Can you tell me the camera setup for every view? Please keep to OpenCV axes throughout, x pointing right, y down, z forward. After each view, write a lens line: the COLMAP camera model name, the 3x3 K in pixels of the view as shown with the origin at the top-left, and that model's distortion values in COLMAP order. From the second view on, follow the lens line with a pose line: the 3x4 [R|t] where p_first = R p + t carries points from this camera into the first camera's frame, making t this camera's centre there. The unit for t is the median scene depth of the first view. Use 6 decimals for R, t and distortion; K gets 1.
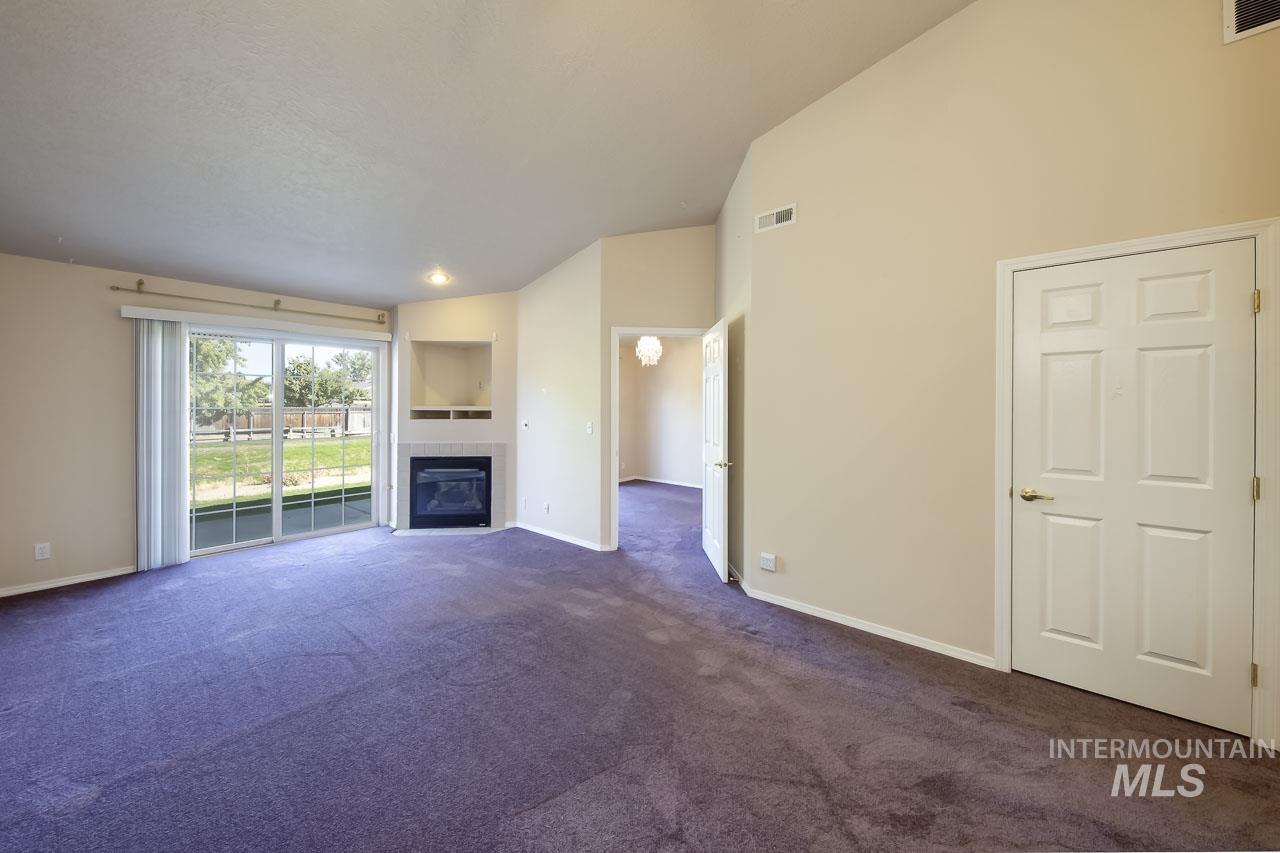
lens RADIAL K [[446.2, 0, 635.0], [0, 446.2, 407.5], [0, 0, 1]] dist [-0.006738, -0.000062]
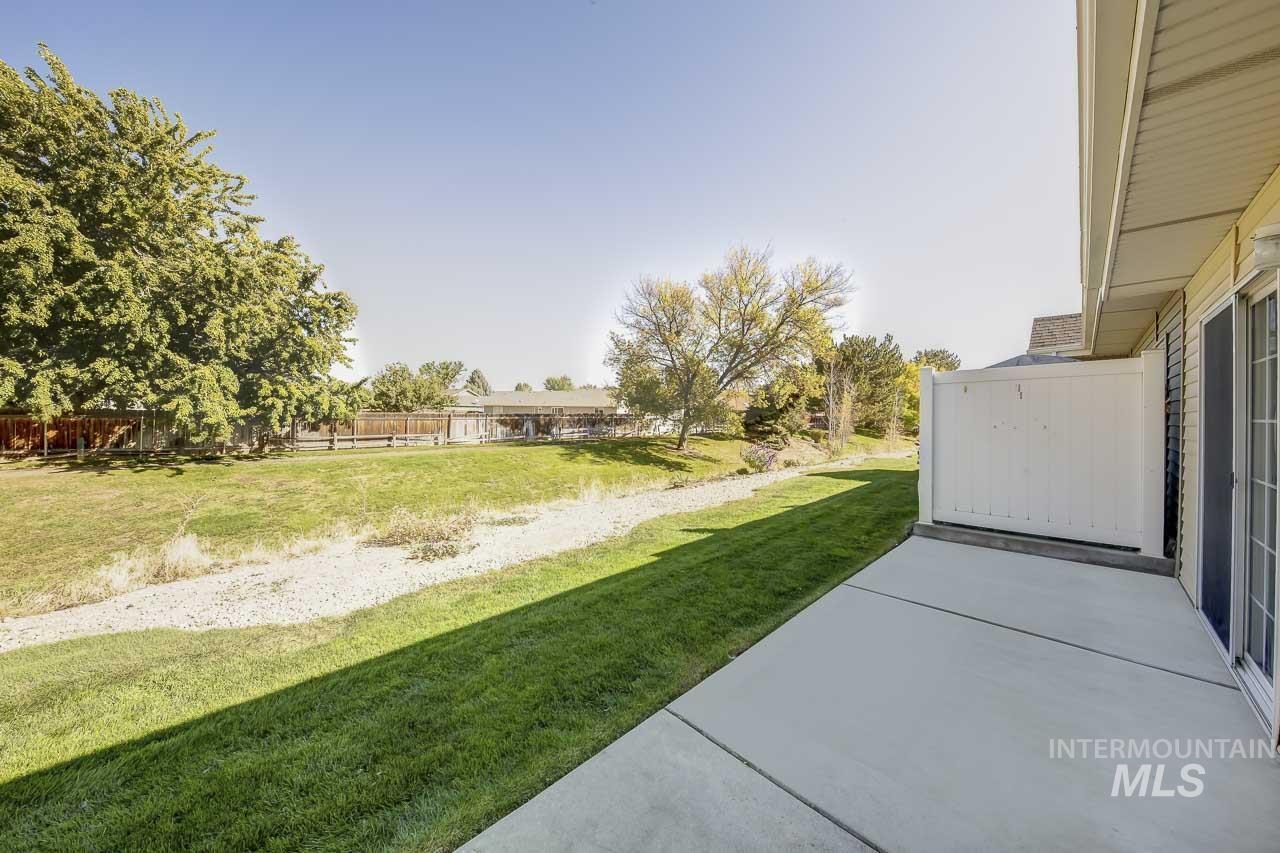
lens RADIAL K [[422.4, 0, 637.8], [0, 422.4, 413.7], [0, 0, 1]] dist [-0.001907, -0.000196]
pose [[0.993709, 0.006155, -0.111822, -0.947830], [-0.006628, 0.999971, -0.003863, 0.009847], [0.111795, 0.004580, 0.993721, 1.003192]]
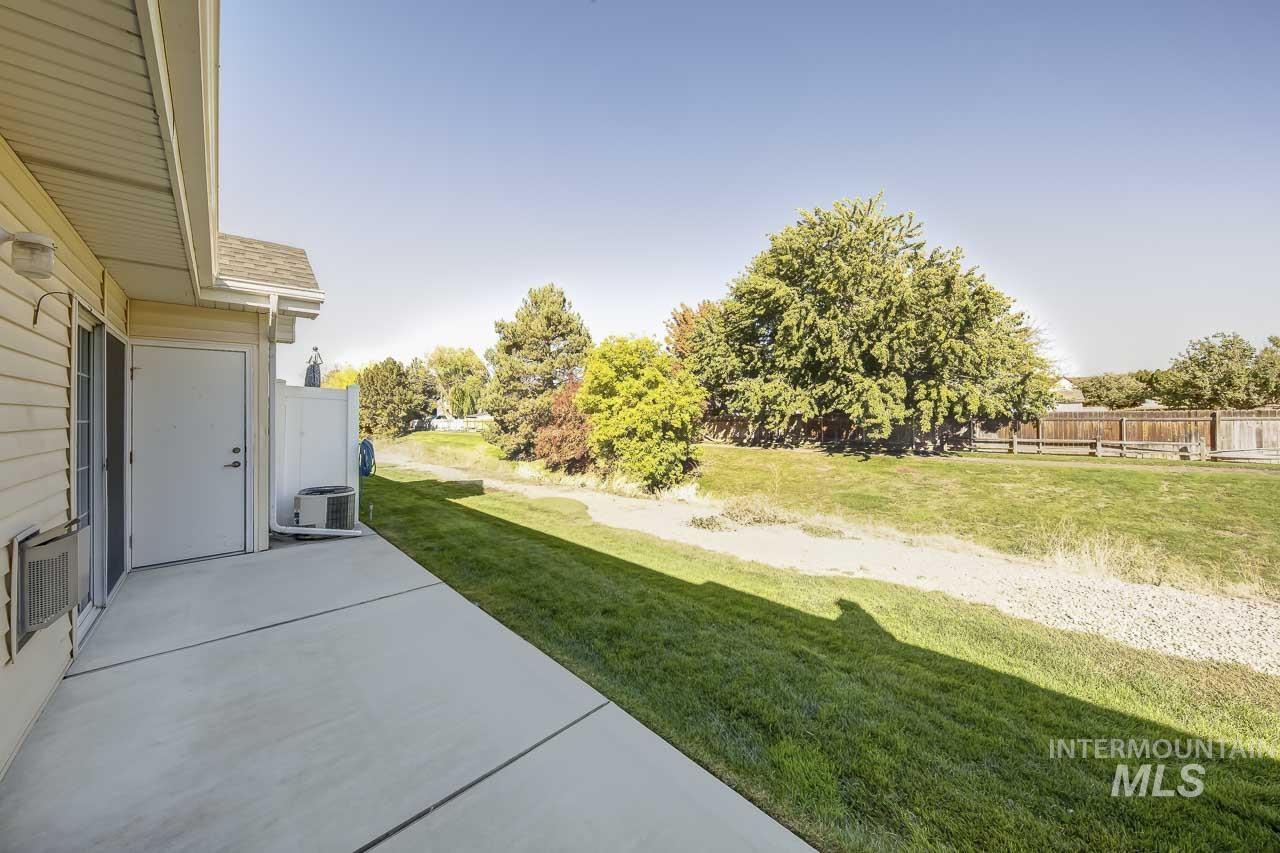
lens RADIAL K [[422.4, 0, 637.8], [0, 422.4, 413.7], [0, 0, 1]] dist [-0.001907, -0.000196]
pose [[-0.096900, -0.006618, -0.995272, -0.229957], [0.008937, 0.999932, -0.007519, 0.011019], [0.995254, -0.009623, -0.096835, 1.868075]]
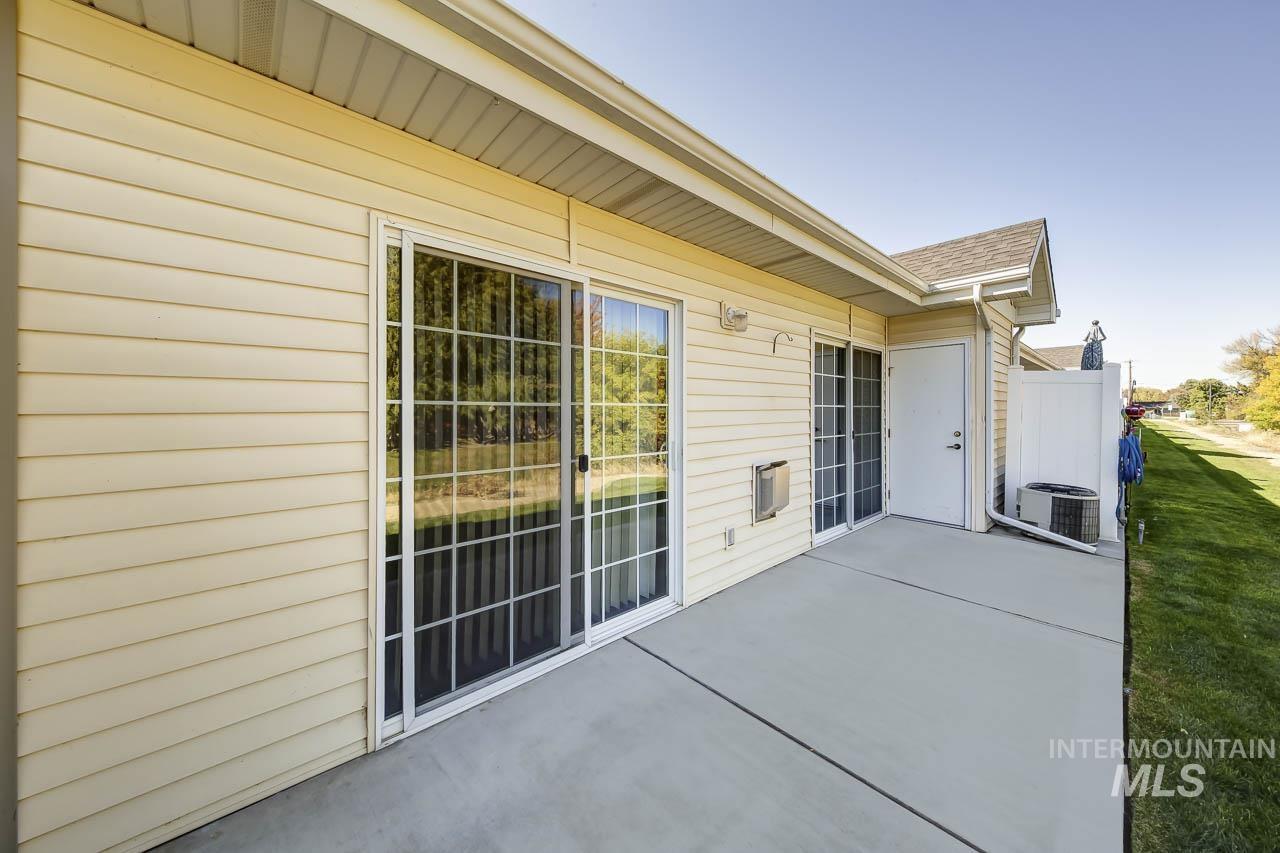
lens RADIAL K [[446.2, 0, 635.0], [0, 446.2, 407.5], [0, 0, 1]] dist [-0.006738, -0.000062]
pose [[-0.992785, -0.004842, 0.119812, -0.429305], [-0.004642, 0.999987, 0.001949, 0.014245], [-0.119820, 0.001379, -0.992795, 2.073392]]
